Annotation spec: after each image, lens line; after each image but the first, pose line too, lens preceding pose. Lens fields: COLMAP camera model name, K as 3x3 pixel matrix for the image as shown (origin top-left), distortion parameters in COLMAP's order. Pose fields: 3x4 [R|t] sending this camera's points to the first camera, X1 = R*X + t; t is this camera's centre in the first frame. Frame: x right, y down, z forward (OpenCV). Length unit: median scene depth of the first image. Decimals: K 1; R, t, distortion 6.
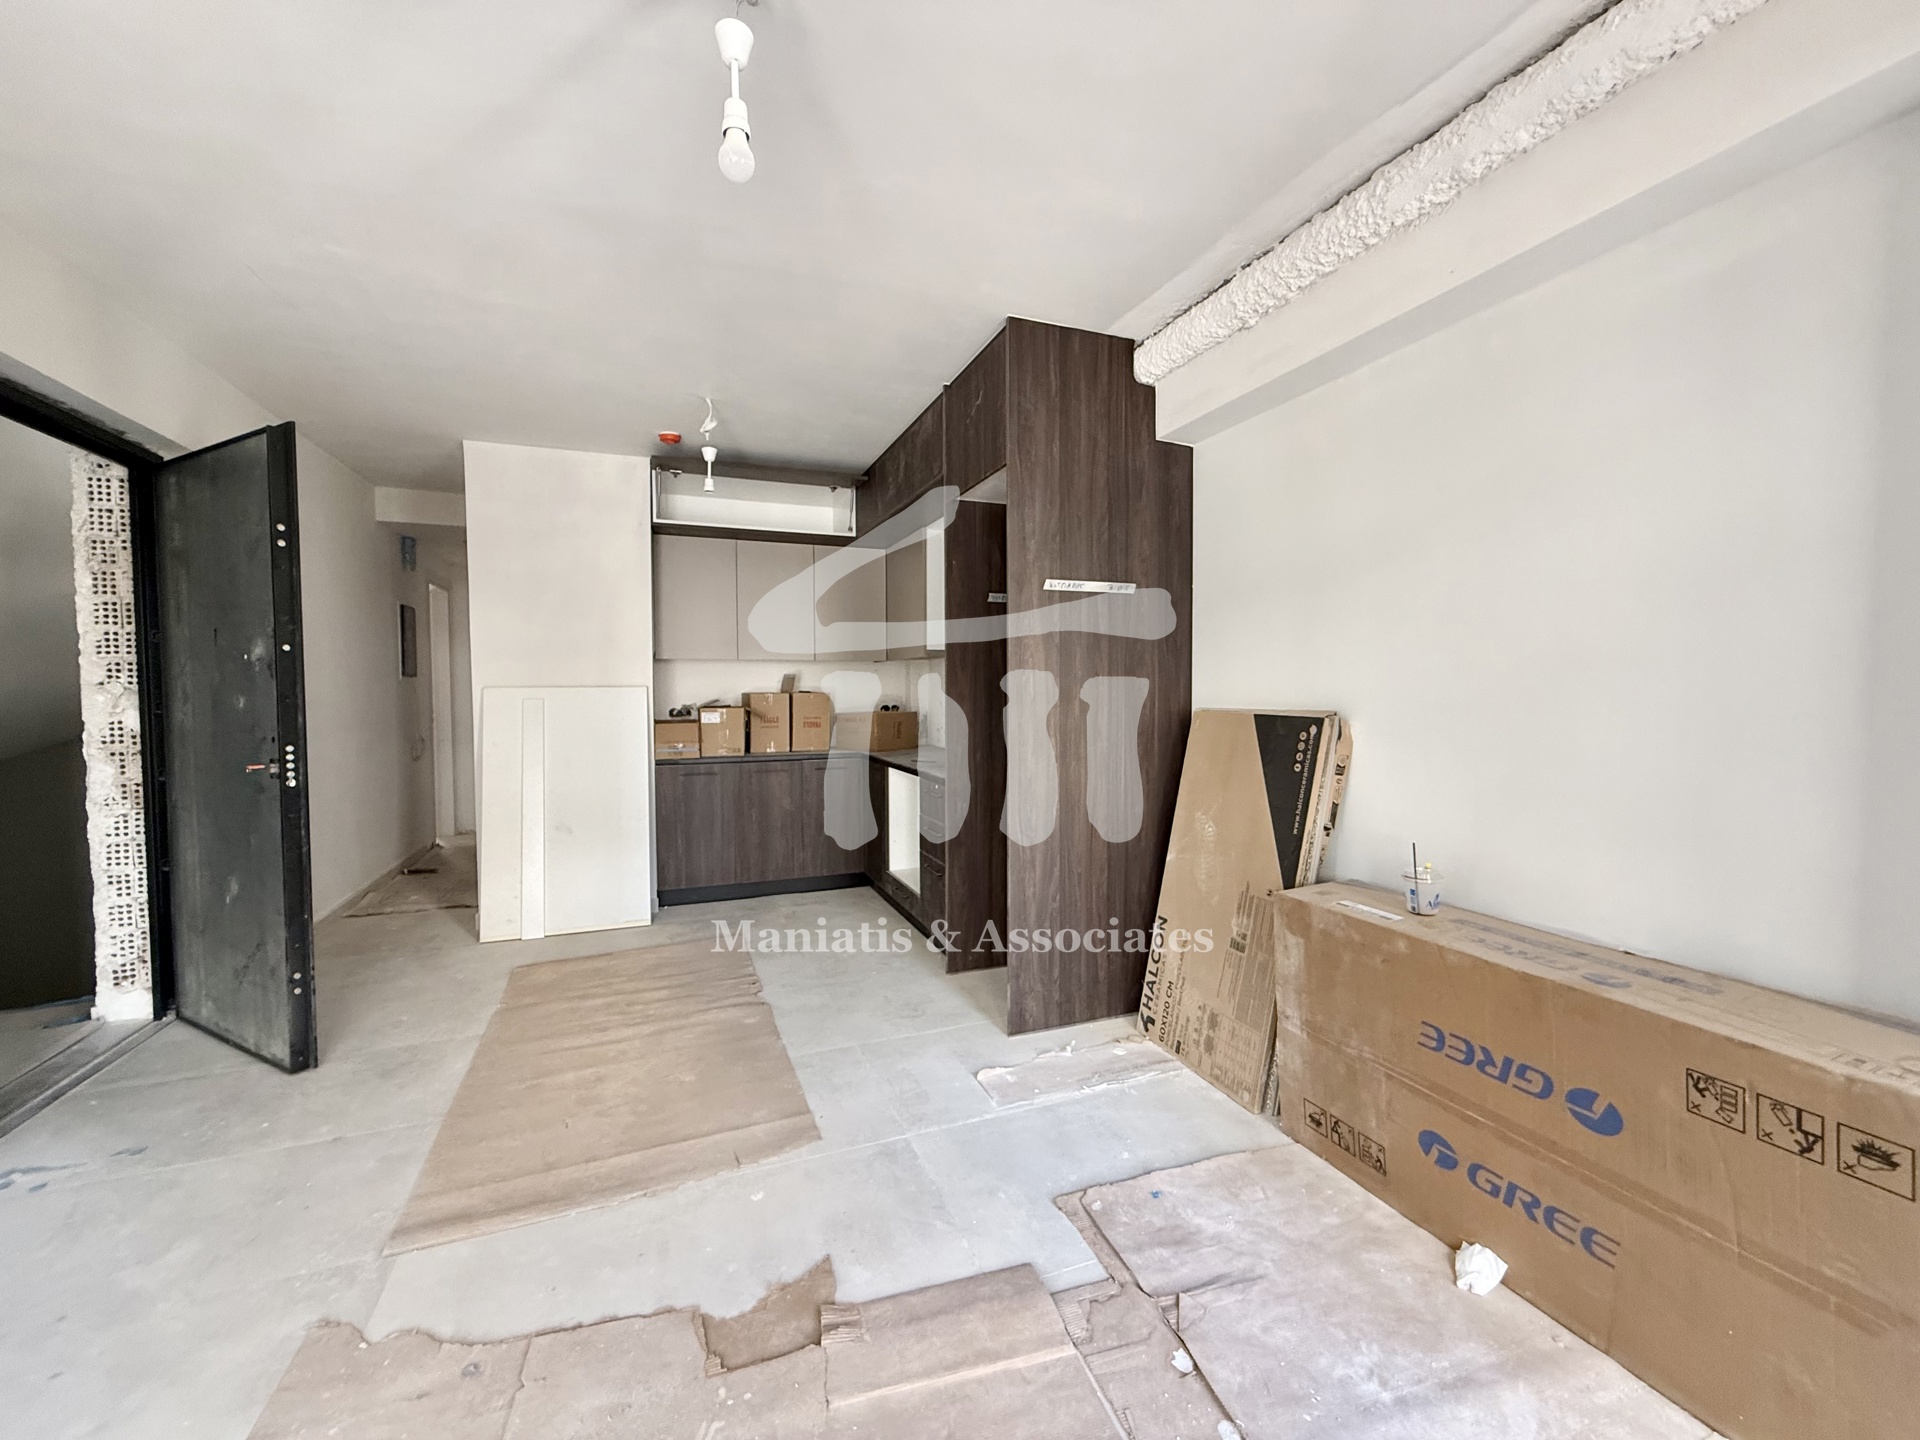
lens RADIAL K [[767.6, 0, 954.2], [0, 767.6, 718.4], [0, 0, 1]] dist [0.001265, -0.000384]
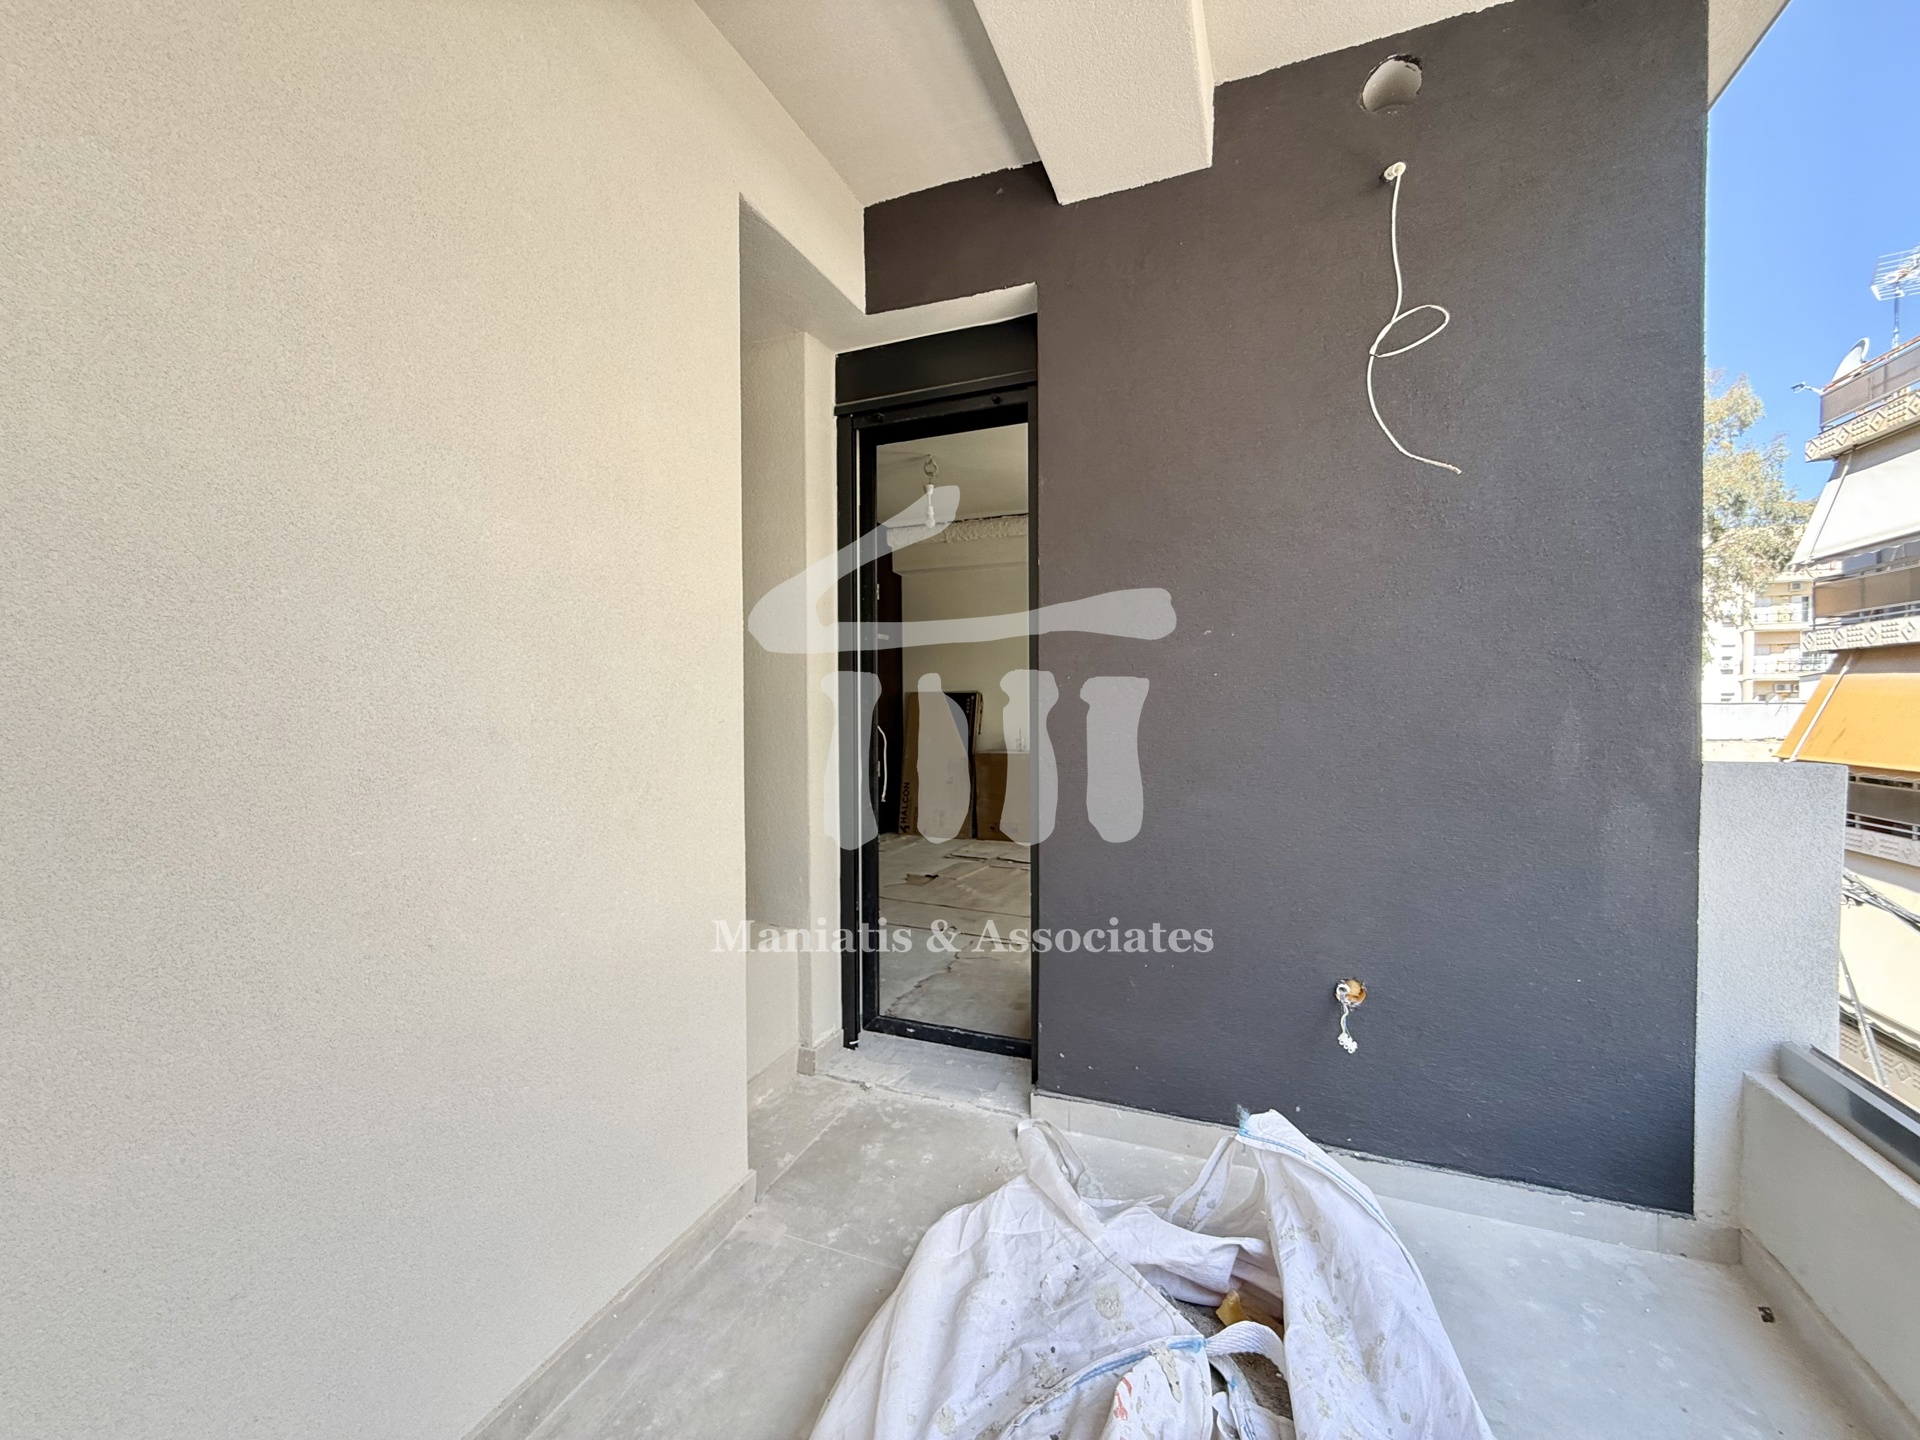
lens RADIAL K [[767.6, 0, 954.2], [0, 767.6, 718.4], [0, 0, 1]] dist [0.001265, -0.000384]
pose [[0.686159, -0.015059, 0.727296, -1.427972], [0.030744, 0.999493, -0.008310, 0.100466], [-0.726802, 0.028062, 0.686274, -0.747988]]
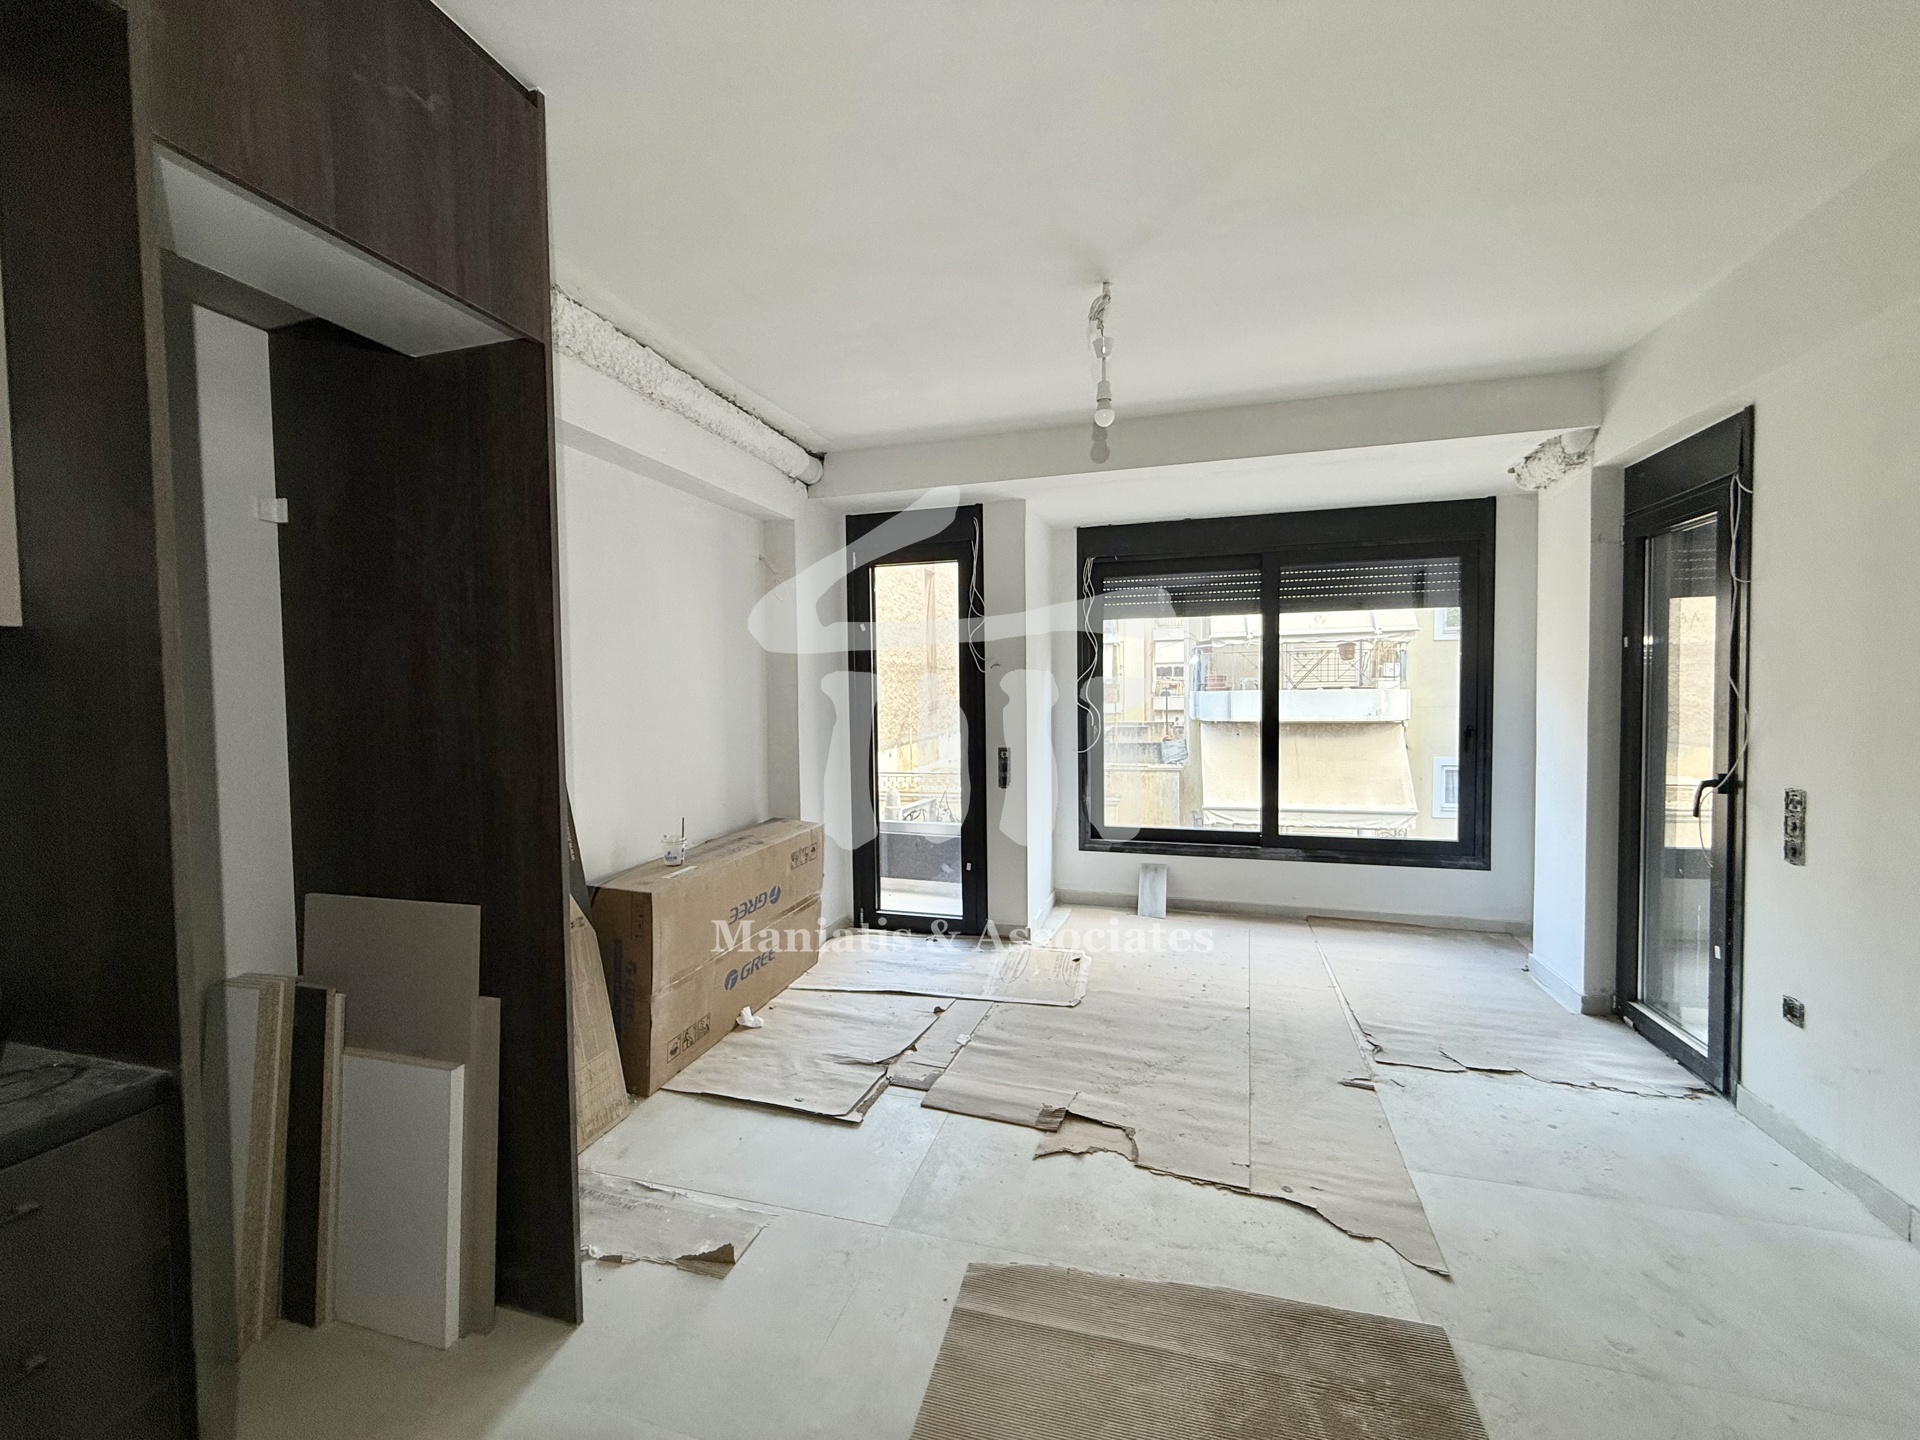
lens RADIAL K [[767.6, 0, 954.2], [0, 767.6, 718.4], [0, 0, 1]] dist [0.001265, -0.000384]
pose [[-0.793710, -0.005570, 0.608270, -0.563860], [0.041400, 0.997145, 0.063152, -0.081096], [-0.606885, 0.075307, -0.791214, 1.380808]]
